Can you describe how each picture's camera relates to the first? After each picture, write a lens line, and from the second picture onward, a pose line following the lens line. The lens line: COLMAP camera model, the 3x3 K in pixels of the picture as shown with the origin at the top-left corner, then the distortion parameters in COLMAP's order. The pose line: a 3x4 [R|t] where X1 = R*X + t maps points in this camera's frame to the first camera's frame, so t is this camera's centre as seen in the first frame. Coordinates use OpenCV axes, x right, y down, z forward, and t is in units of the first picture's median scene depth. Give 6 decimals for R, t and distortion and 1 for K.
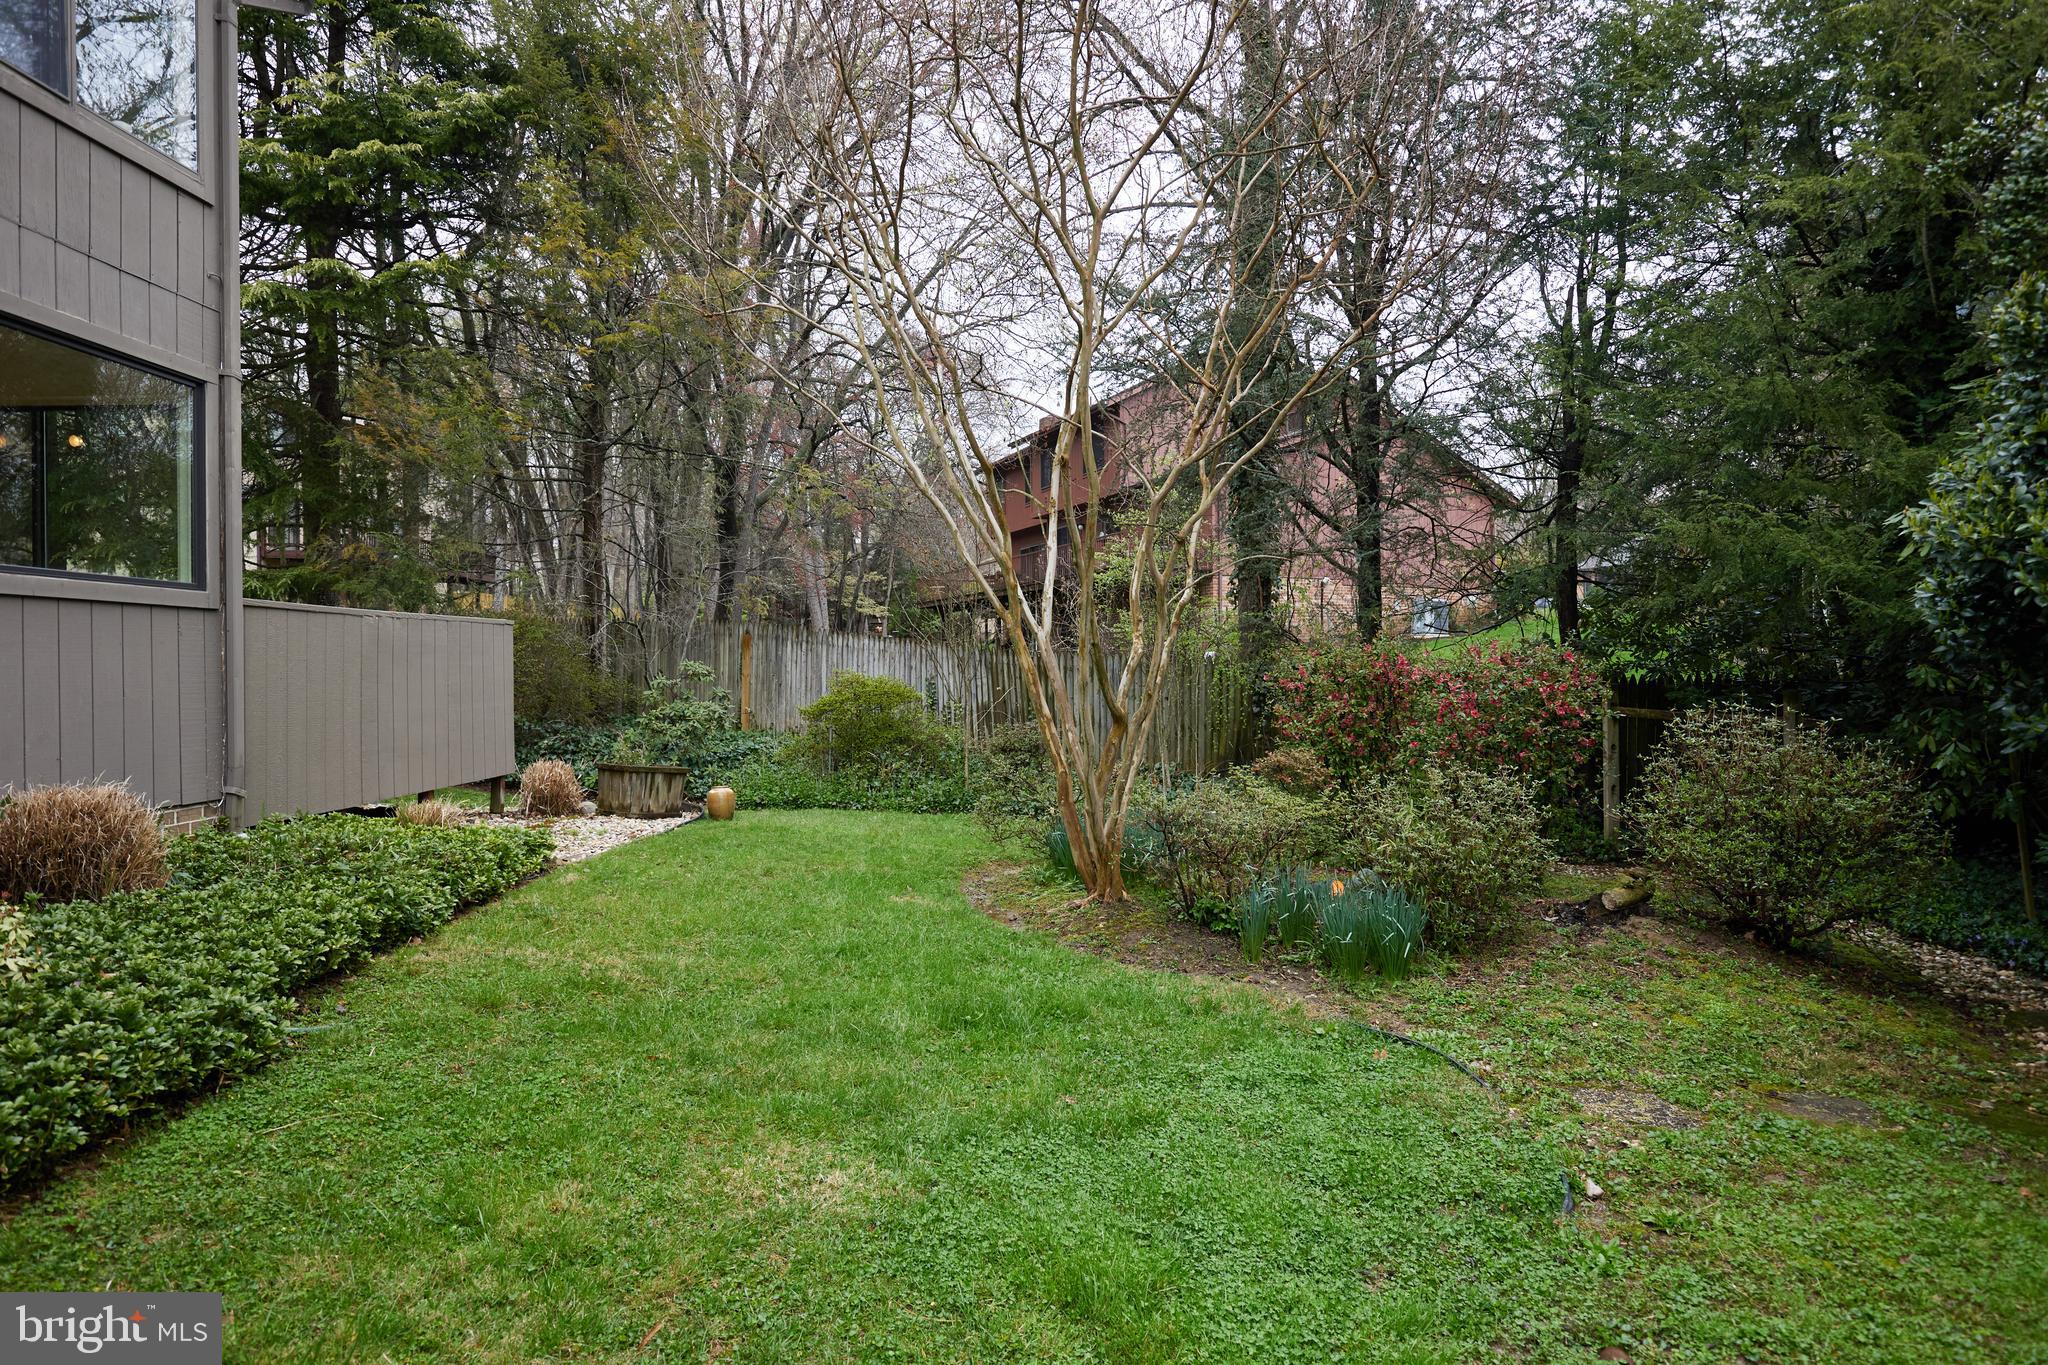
lens RADIAL K [[1163.5, 0, 1024.7], [0, 1163.5, 676.8], [0, 0, 1]] dist [0.004786, 0.000441]
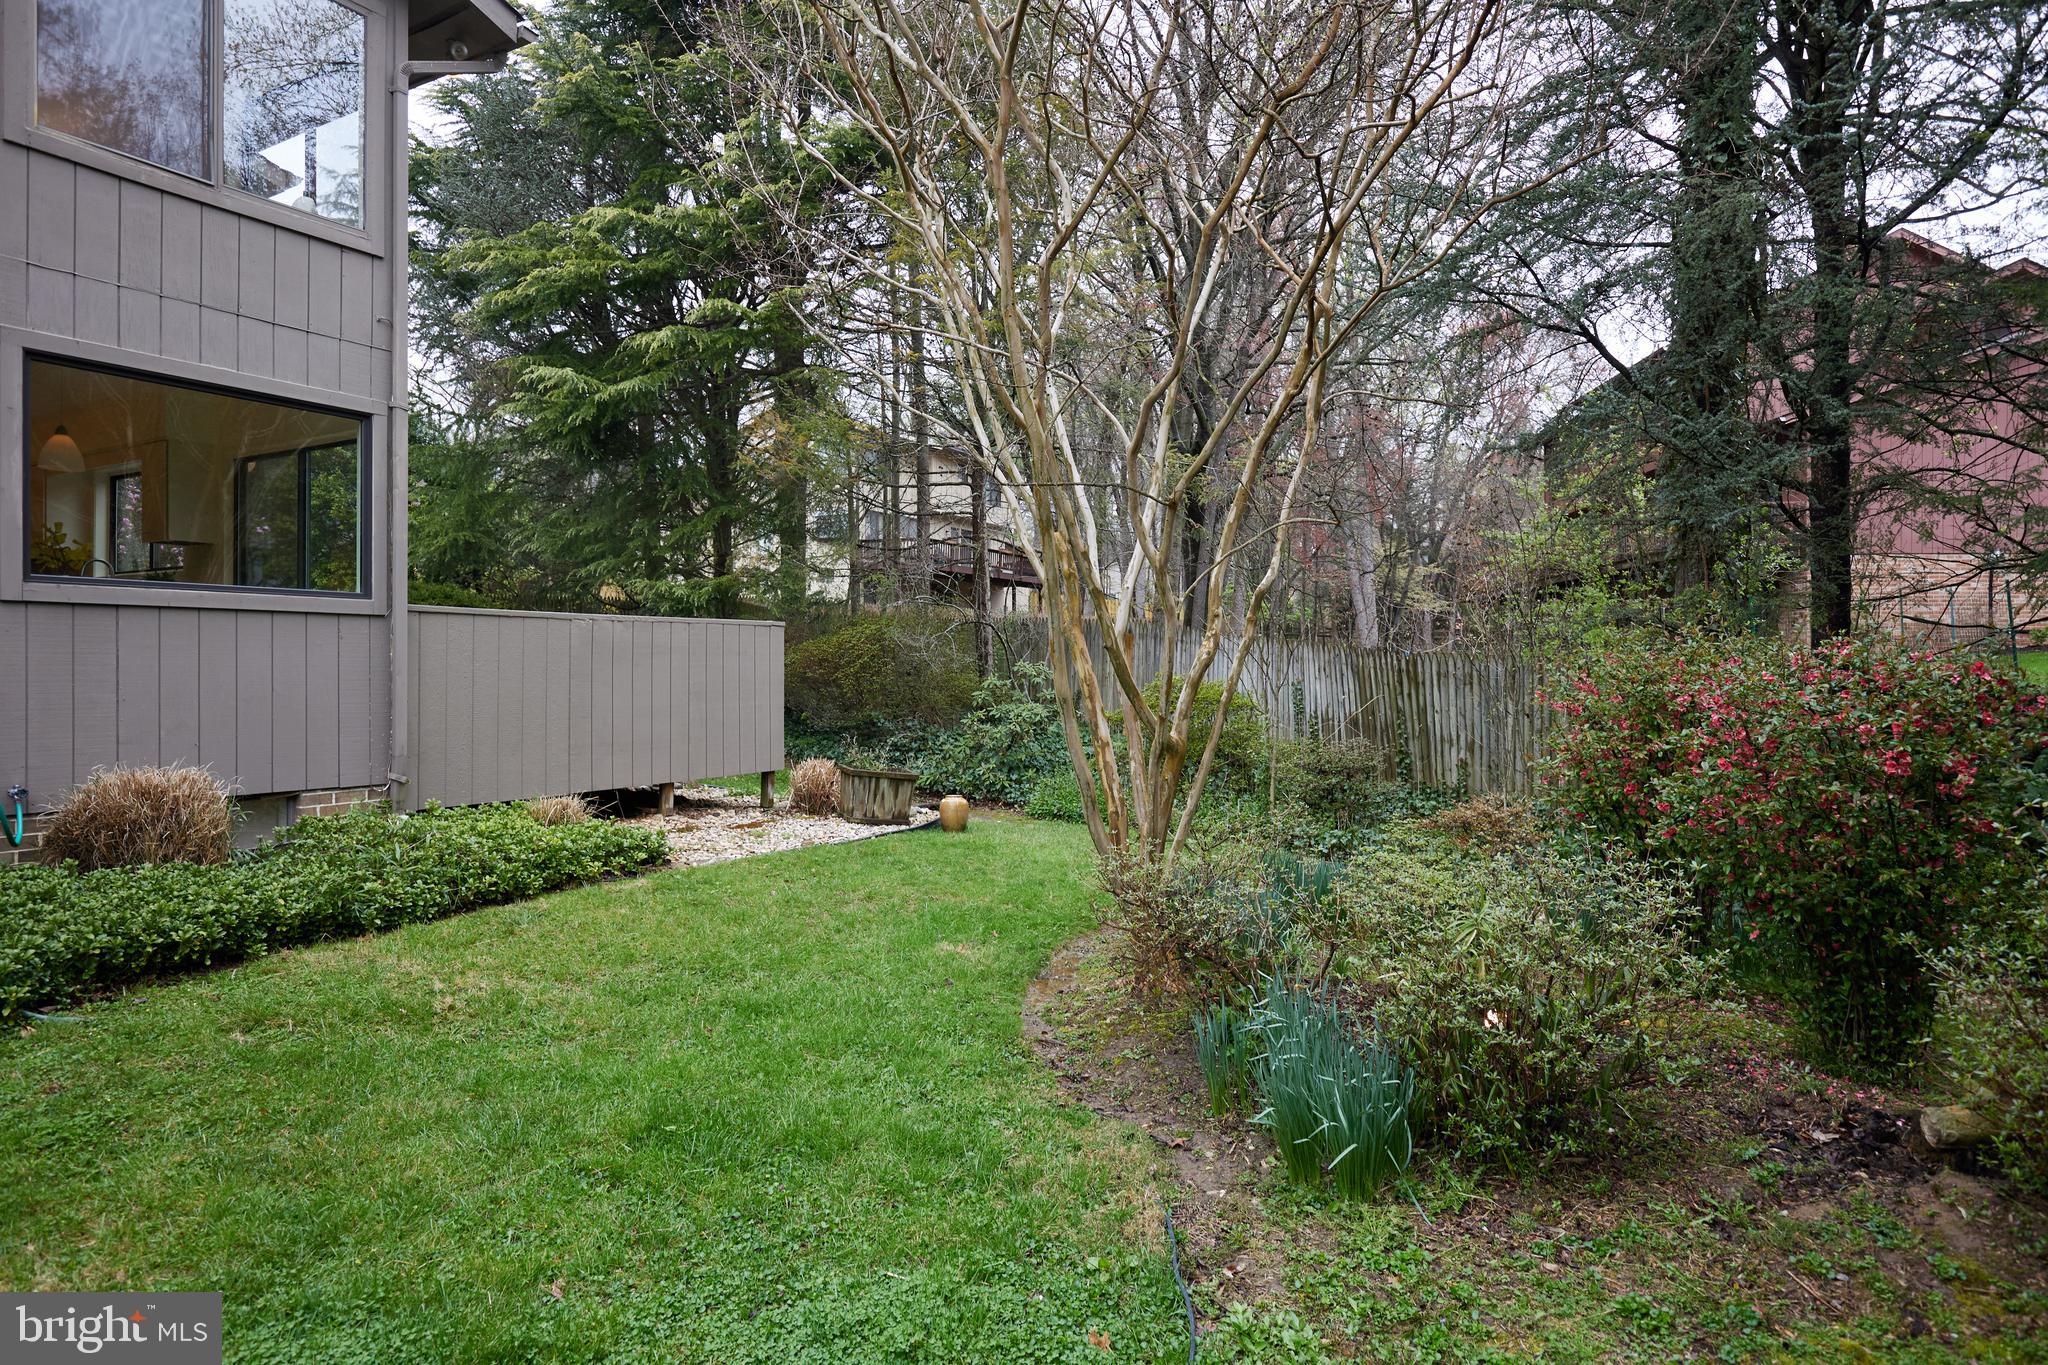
lens RADIAL K [[1163.5, 0, 1023.2], [0, 1163.5, 677.3], [0, 0, 1]] dist [0.004786, 0.000441]
pose [[0.861974, 0.010403, -0.506846, 0.413736], [-0.009638, 0.999945, 0.004134, -0.008785], [0.506861, 0.001322, 0.862027, 0.345222]]
